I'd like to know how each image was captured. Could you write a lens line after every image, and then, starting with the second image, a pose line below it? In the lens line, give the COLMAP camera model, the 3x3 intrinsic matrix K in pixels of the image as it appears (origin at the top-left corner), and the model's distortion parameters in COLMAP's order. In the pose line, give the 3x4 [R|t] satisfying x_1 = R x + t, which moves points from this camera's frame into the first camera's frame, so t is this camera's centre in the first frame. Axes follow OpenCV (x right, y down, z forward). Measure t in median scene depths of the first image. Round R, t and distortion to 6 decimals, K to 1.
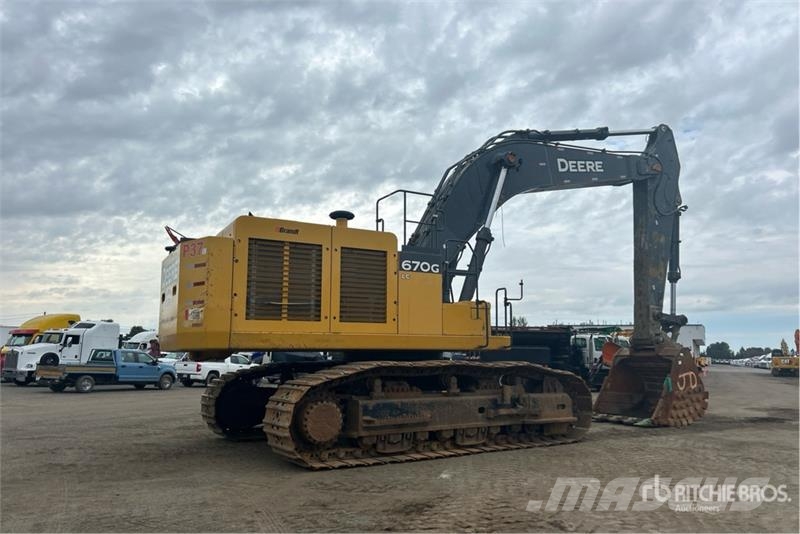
lens RADIAL K [[597.6, 0, 403.5], [0, 597.6, 254.6], [0, 0, 1]] dist [0.035360, -0.005831]
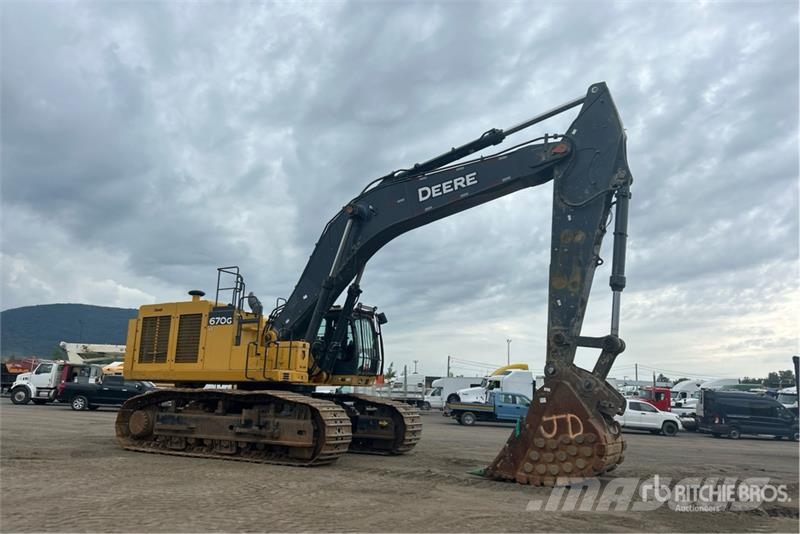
lens RADIAL K [[597.6, 0, 403.5], [0, 597.6, 254.6], [0, 0, 1]] dist [0.035360, -0.005831]
pose [[0.504815, -0.186683, -0.842800, 1.450552], [0.115107, 0.982174, -0.148608, 0.124685], [0.855519, -0.021993, 0.517305, 0.635549]]
